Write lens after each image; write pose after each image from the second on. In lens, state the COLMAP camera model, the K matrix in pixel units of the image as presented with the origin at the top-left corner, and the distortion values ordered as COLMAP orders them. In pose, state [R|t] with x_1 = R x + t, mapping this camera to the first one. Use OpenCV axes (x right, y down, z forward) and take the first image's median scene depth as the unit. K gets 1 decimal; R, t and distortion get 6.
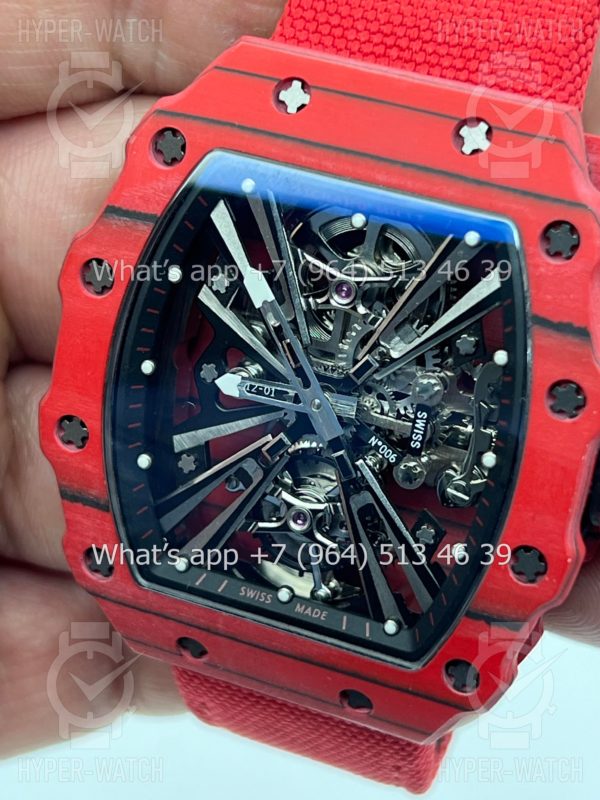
lens RADIAL K [[1893.5, 0, 300.4], [0, 1893.5, 395.2], [0, 0, 1]] dist [0.086124, 0.000000]
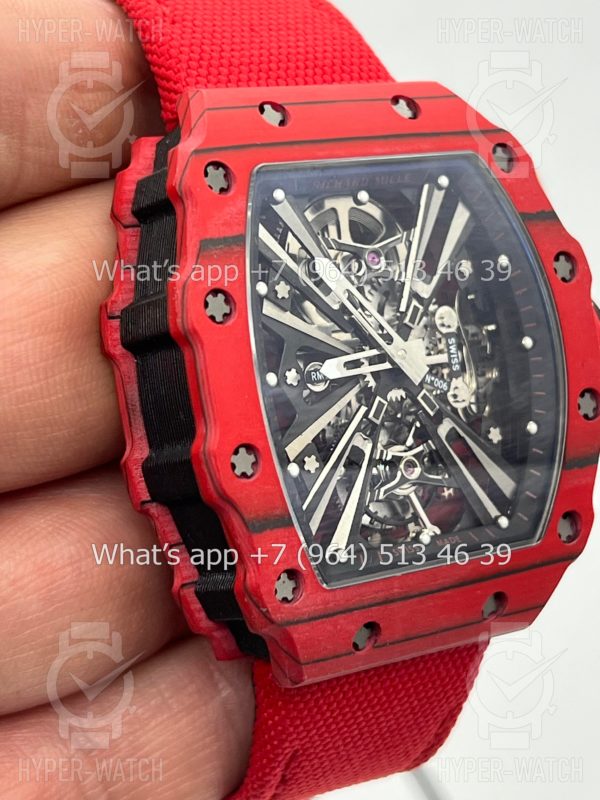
lens RADIAL K [[1893.5, 0, 303.9], [0, 1893.5, 403.4], [0, 0, 1]] dist [0.086124, 0.000000]
pose [[0.560013, -0.260033, 0.786619, -0.916580], [0.469194, 0.882075, -0.042443, 0.051015], [-0.682820, 0.392845, 0.615979, 0.344792]]
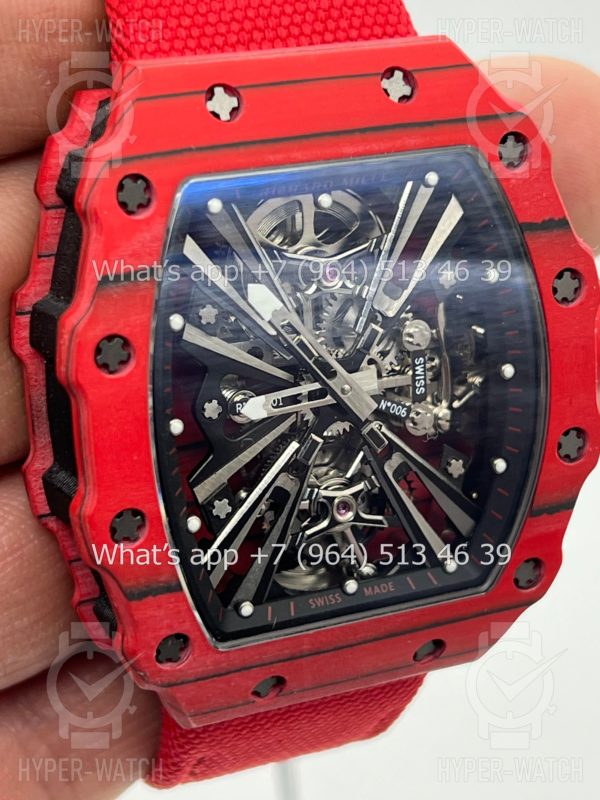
lens RADIAL K [[1893.5, 0, 298.8], [0, 1893.5, 398.4], [0, 0, 1]] dist [0.086124, 0.000000]
pose [[0.703397, -0.379073, 0.601278, -0.600014], [0.364666, 0.918564, 0.152505, -0.149574], [-0.610123, 0.111995, 0.784351, 0.232664]]
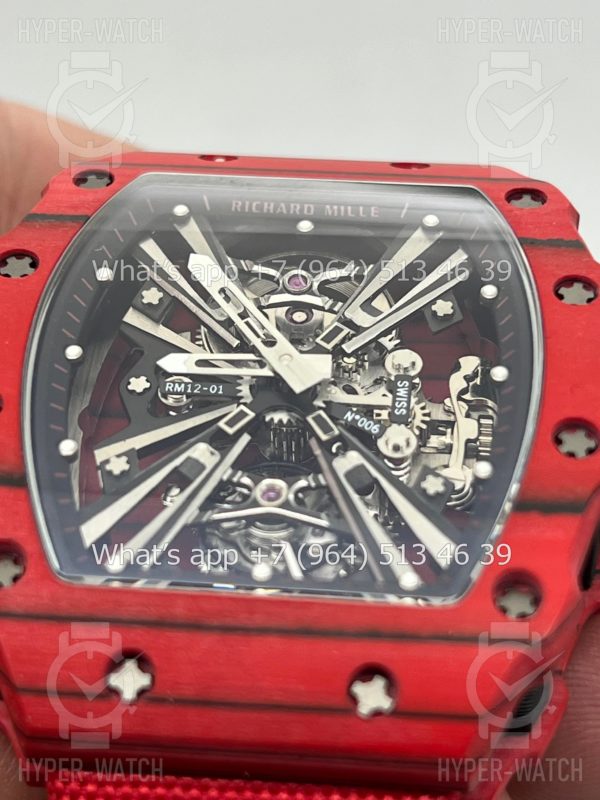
lens RADIAL K [[1893.5, 0, 293.0], [0, 1893.5, 402.7], [0, 0, 1]] dist [0.086124, 0.000000]
pose [[0.950844, 0.120495, 0.285266, -0.227810], [0.157412, 0.605233, -0.780330, 0.677615], [-0.266678, 0.786876, 0.556515, 0.529340]]
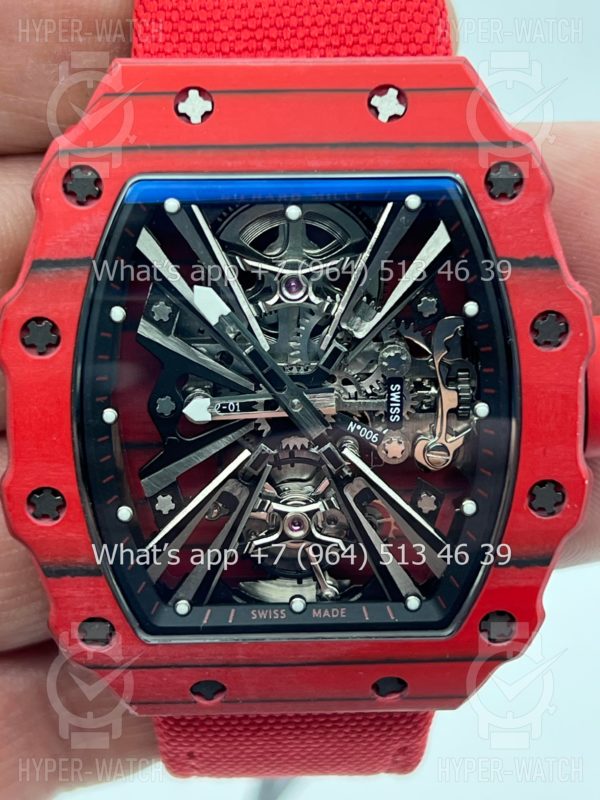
lens RADIAL K [[1893.5, 0, 300.6], [0, 1893.5, 393.0], [0, 0, 1]] dist [0.086124, 0.000000]
pose [[0.917535, -0.257955, 0.302636, -0.281423], [0.265075, 0.964059, 0.018069, -0.017896], [-0.296420, 0.063643, 0.952935, 0.061126]]
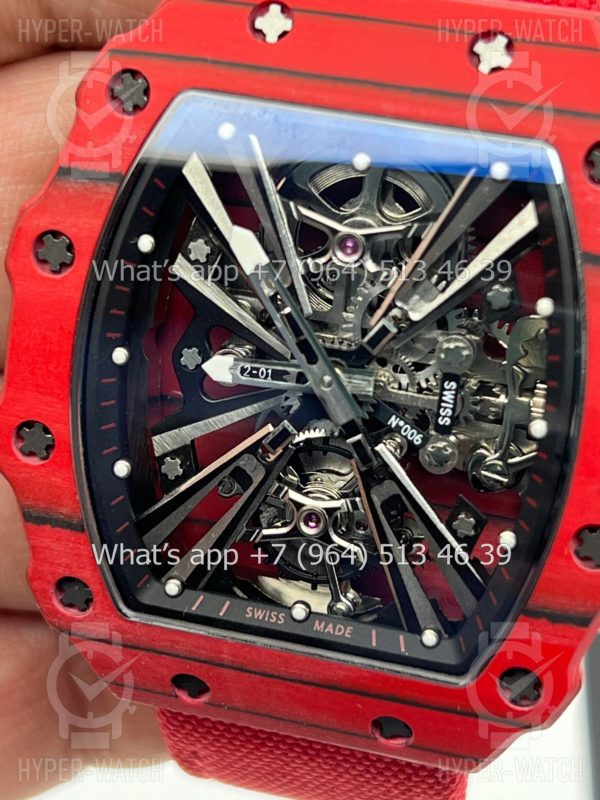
lens RADIAL K [[1893.5, 0, 298.0], [0, 1893.5, 399.1], [0, 0, 1]] dist [0.086124, 0.000000]
pose [[0.992670, -0.076861, 0.093262, -0.082958], [0.079502, 0.996523, -0.024940, 0.032071], [-0.091021, 0.032171, 0.995329, 0.153801]]
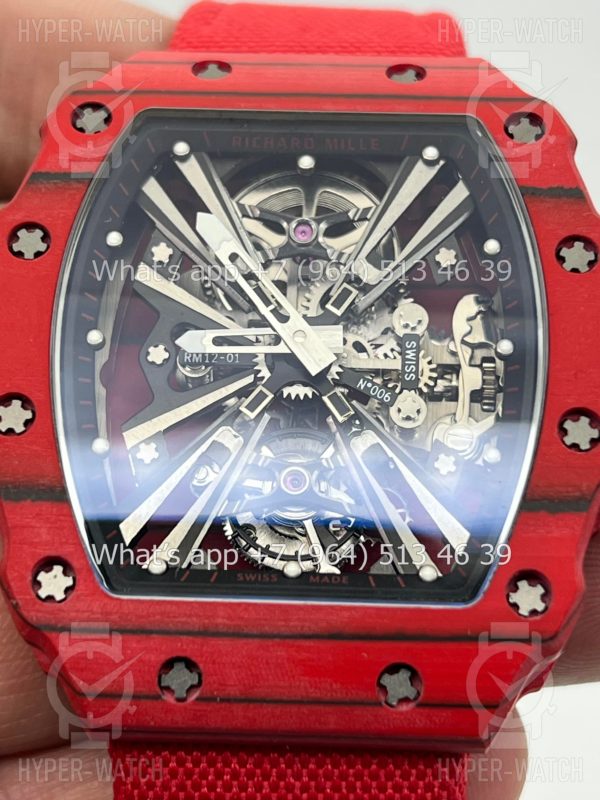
lens RADIAL K [[1893.5, 0, 292.6], [0, 1893.5, 419.7], [0, 0, 1]] dist [0.086124, 0.000000]
pose [[0.941617, -0.031985, 0.335164, -0.291358], [0.214156, 0.825040, -0.522920, 0.497108], [-0.259798, 0.564168, 0.783722, 0.318341]]
